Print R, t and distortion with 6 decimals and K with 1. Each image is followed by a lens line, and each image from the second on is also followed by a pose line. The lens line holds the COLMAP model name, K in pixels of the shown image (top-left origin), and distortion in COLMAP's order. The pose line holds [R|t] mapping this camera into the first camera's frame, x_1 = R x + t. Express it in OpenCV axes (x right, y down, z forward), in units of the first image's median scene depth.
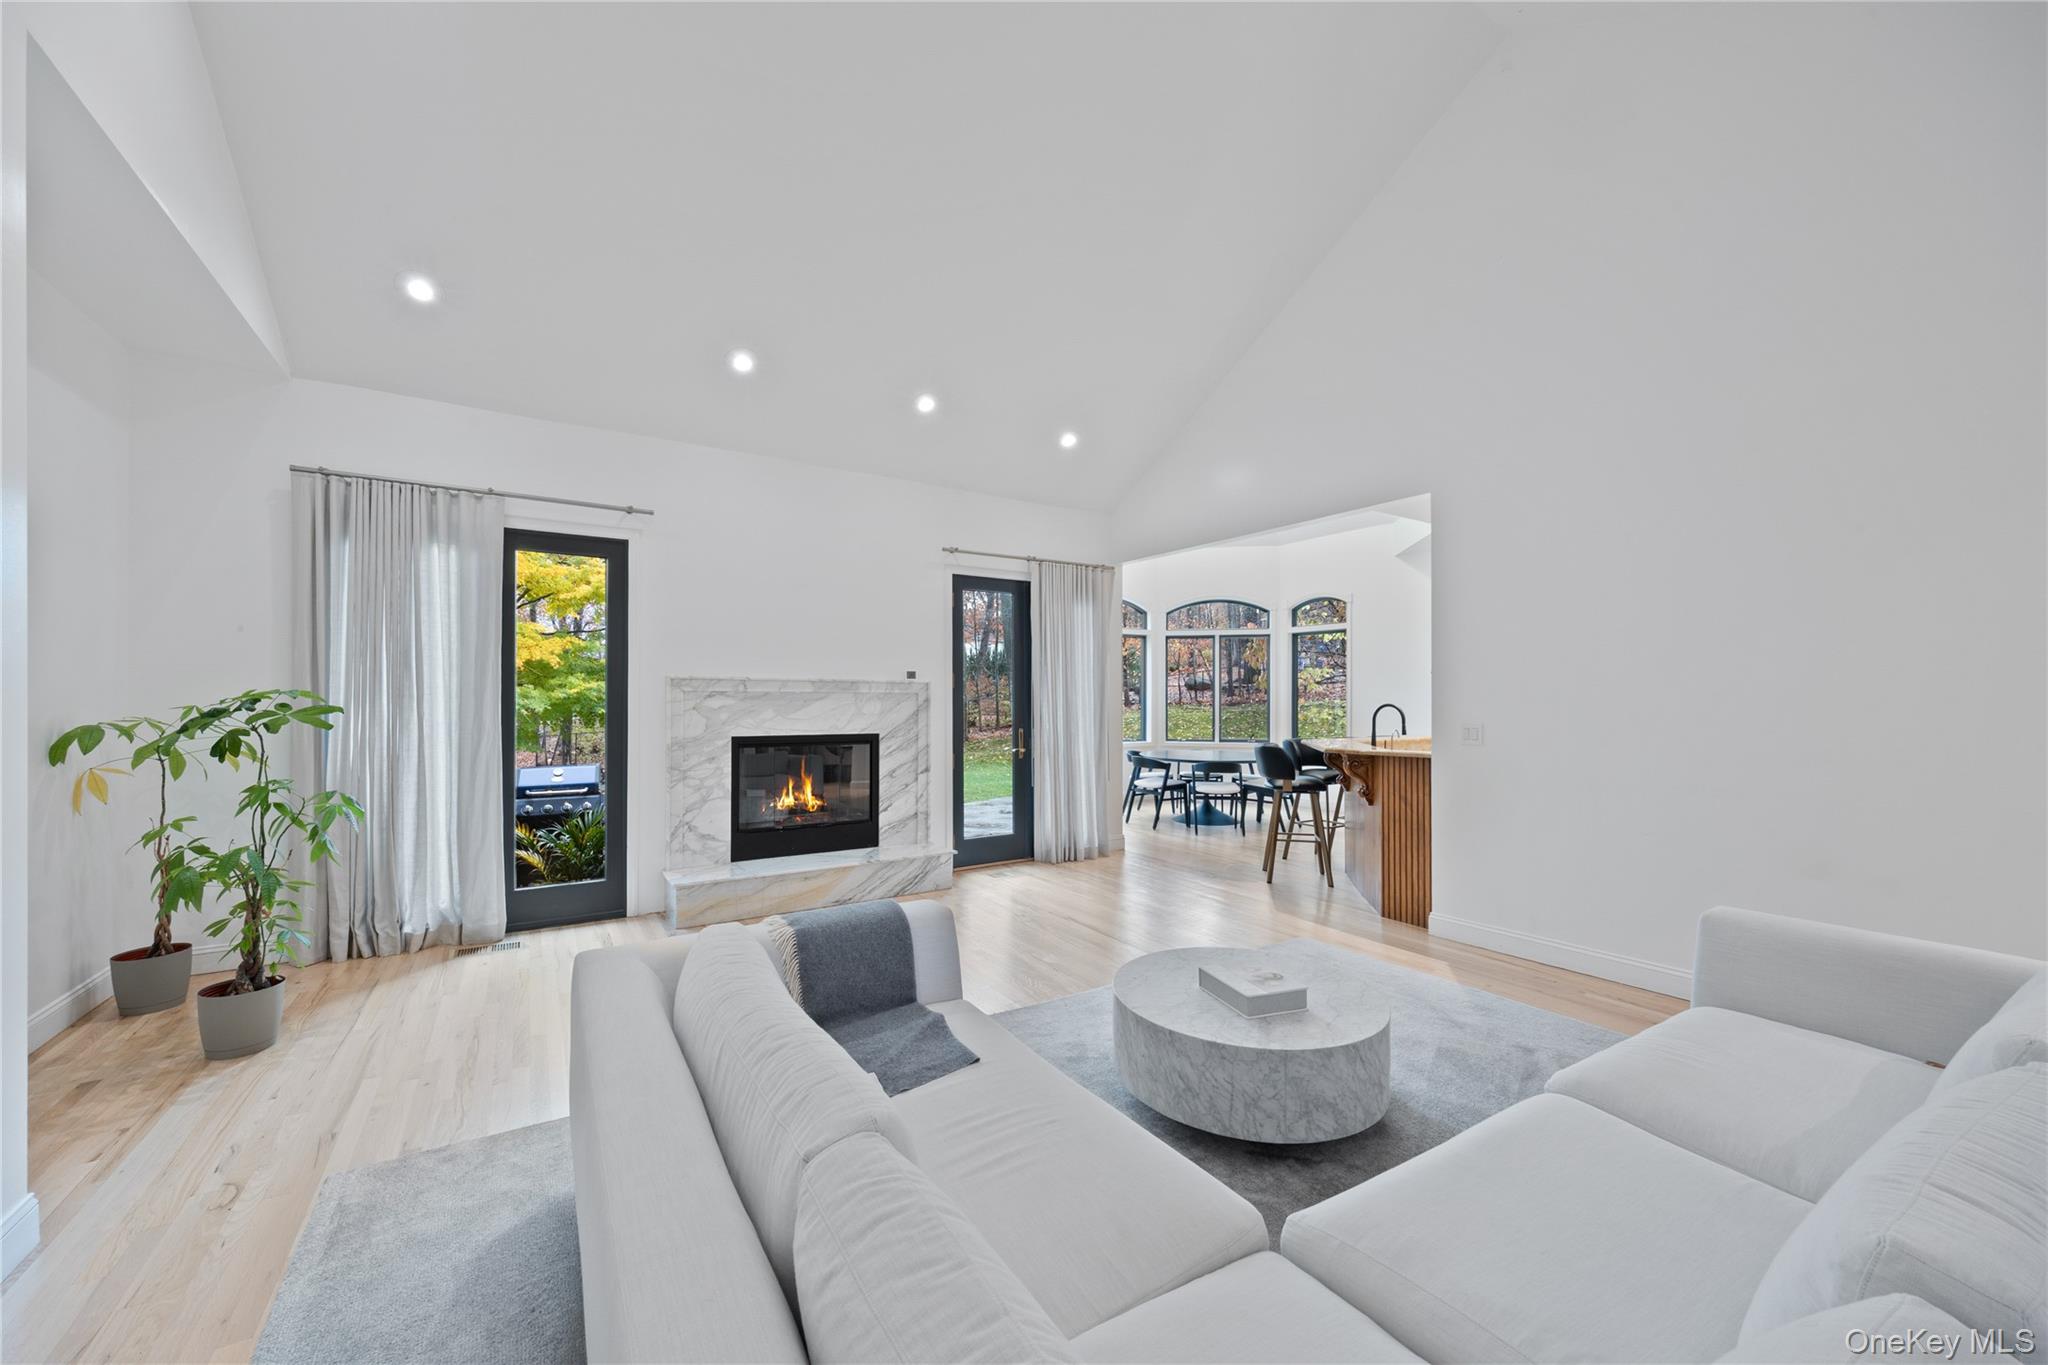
lens RADIAL K [[771.2, 0, 1021.0], [0, 771.2, 695.6], [0, 0, 1]] dist [-0.000240, -0.000964]
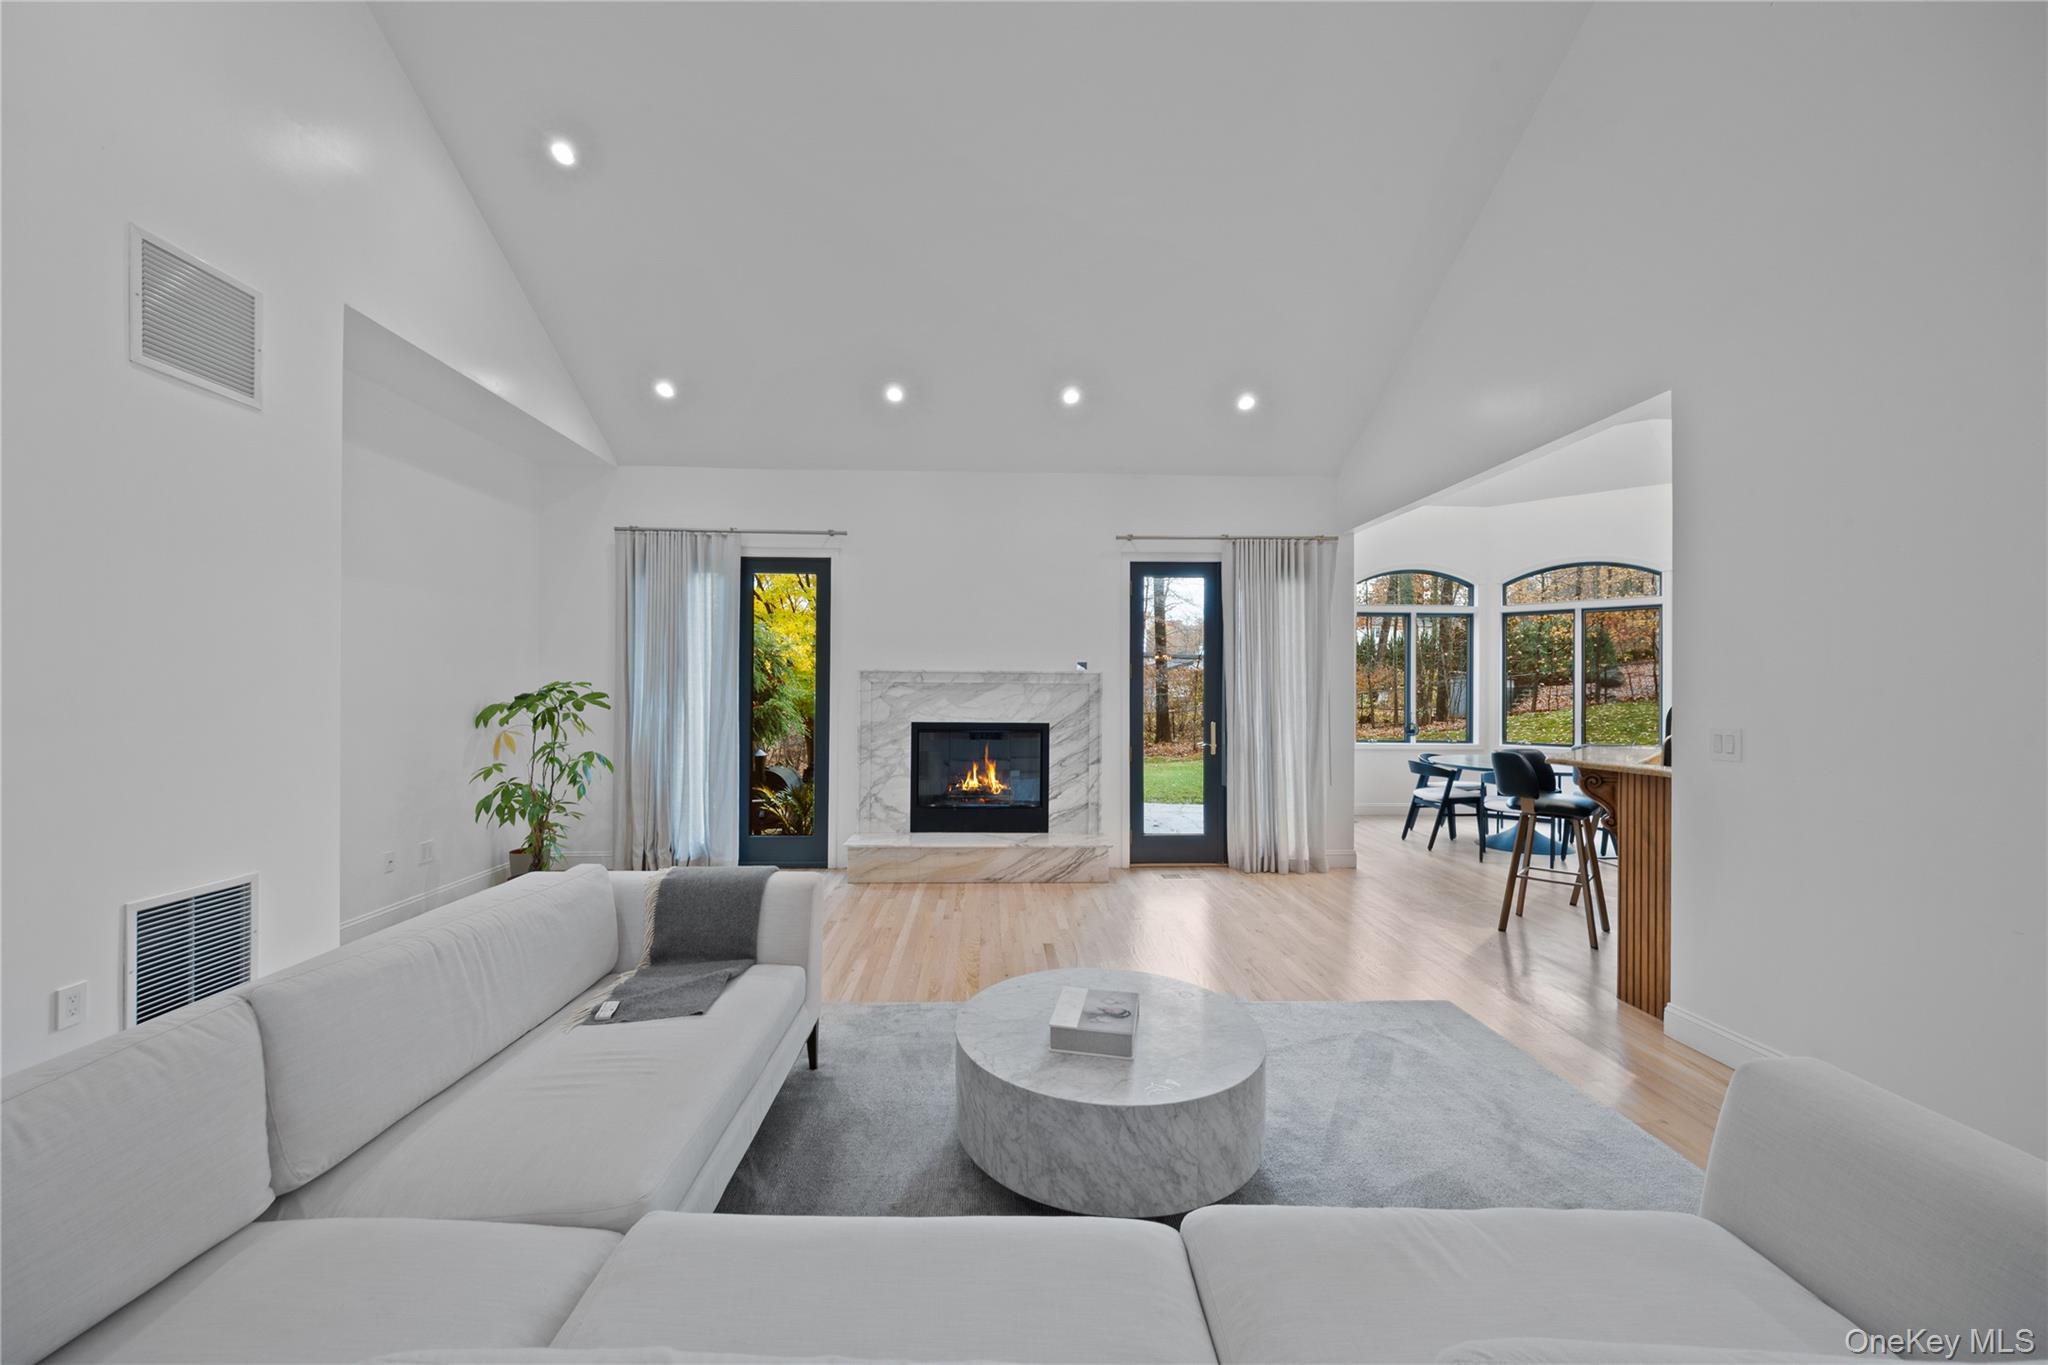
lens RADIAL K [[771.2, 0, 1021.2], [0, 771.2, 687.0], [0, 0, 1]] dist [-0.000240, -0.000964]
pose [[0.859371, 0.001190, -0.511351, 0.316599], [-0.001495, 0.999999, -0.000184, 0.001044], [0.511350, 0.000923, 0.859372, 0.098831]]
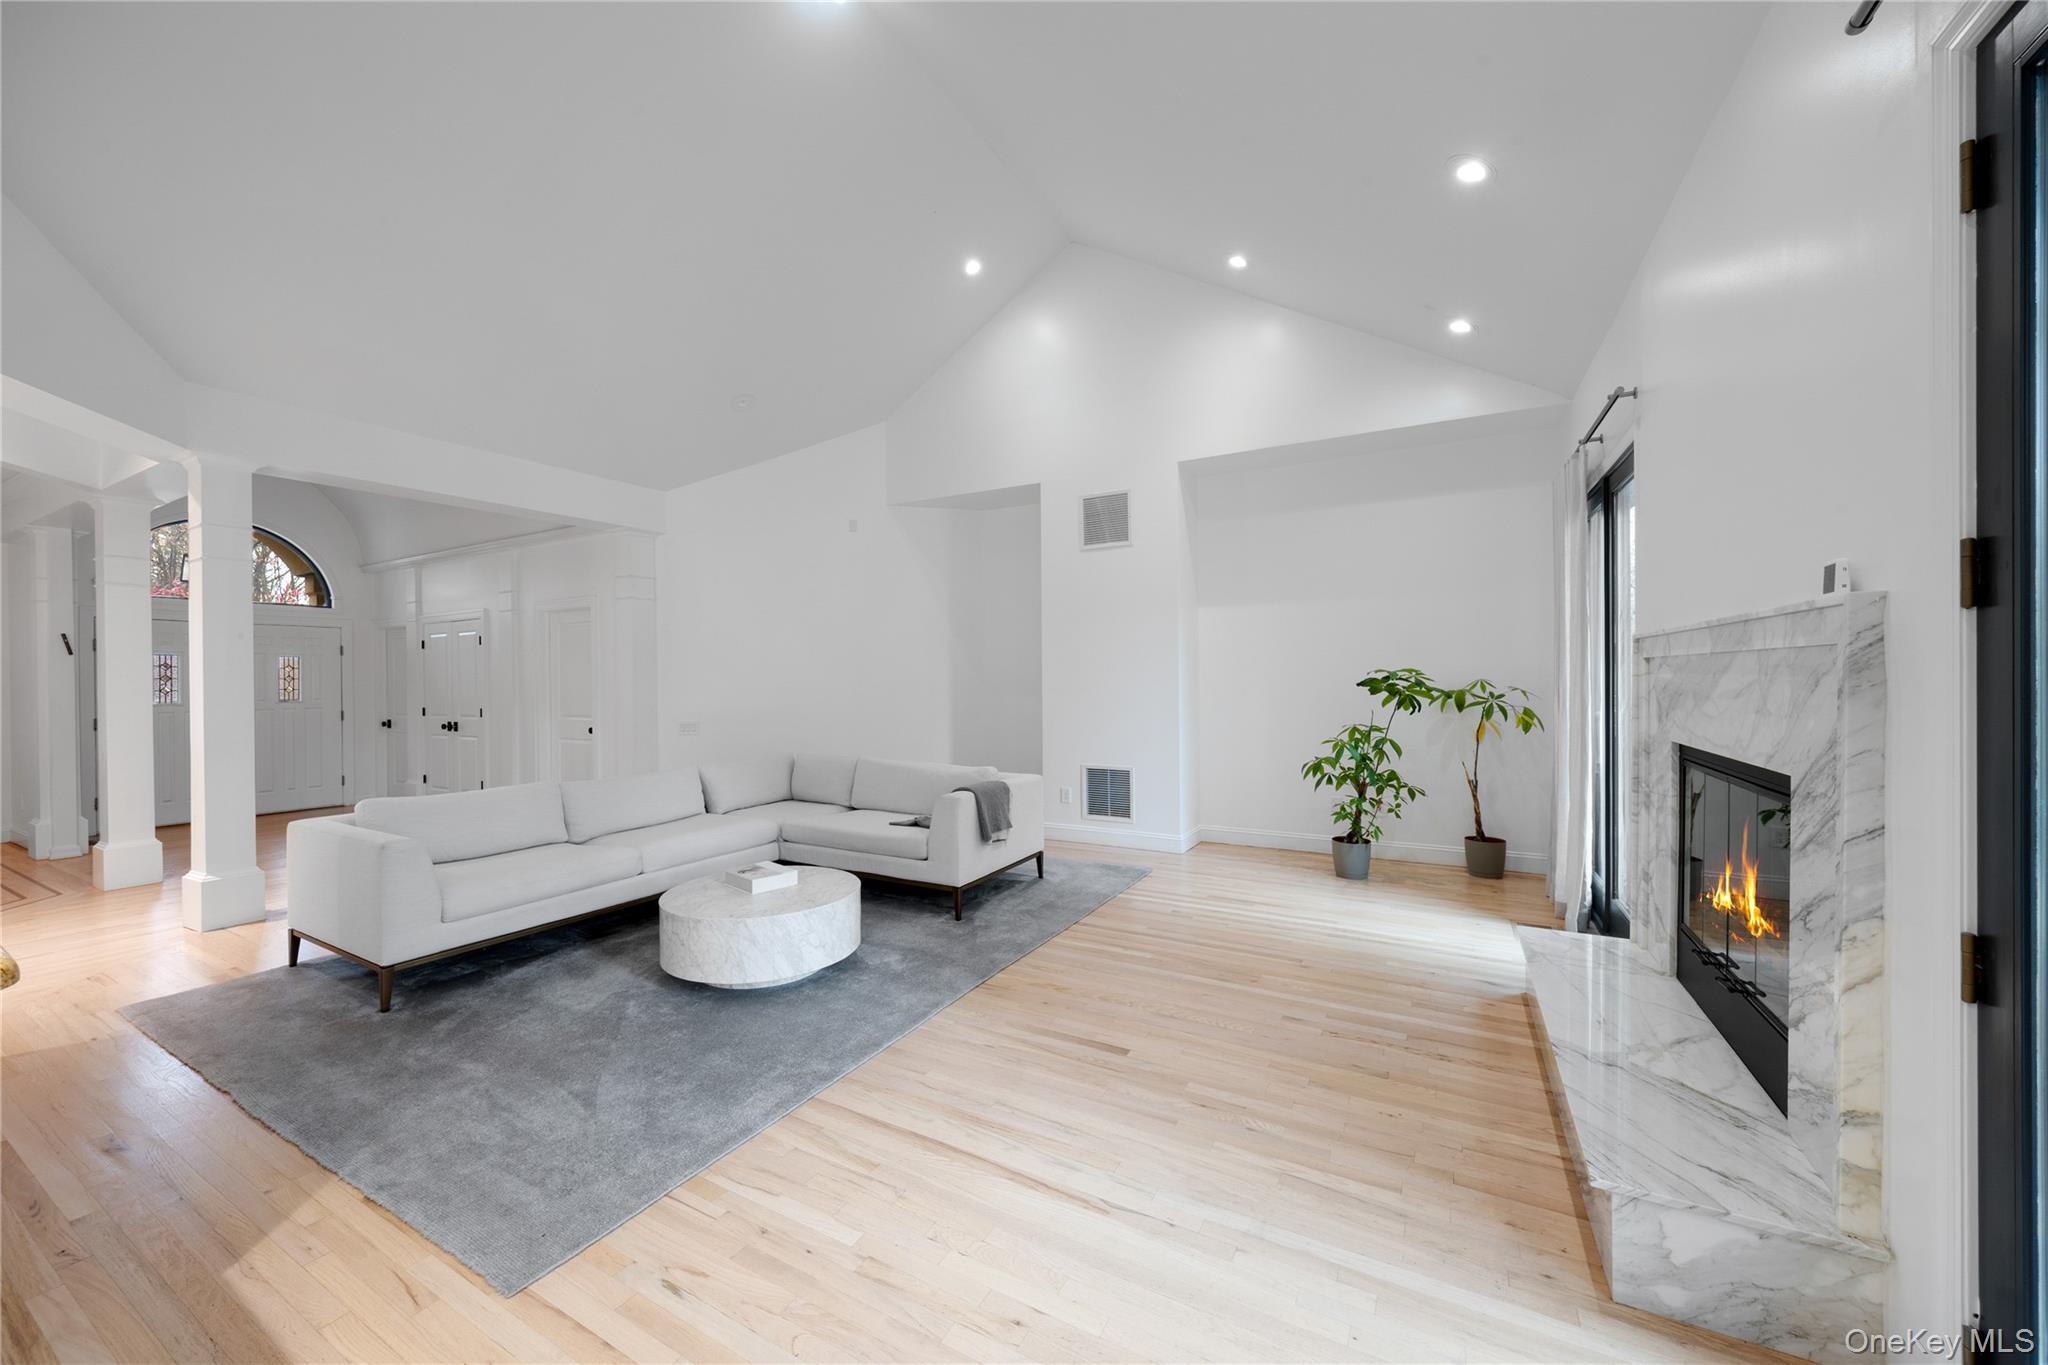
lens RADIAL K [[771.2, 0, 1008.7], [0, 771.2, 680.8], [0, 0, 1]] dist [-0.000240, -0.000964]
pose [[-0.895239, 0.004404, -0.445564, 0.249150], [0.007406, 0.999960, -0.004997, 0.010045], [0.445524, -0.007773, -0.895236, 1.165485]]
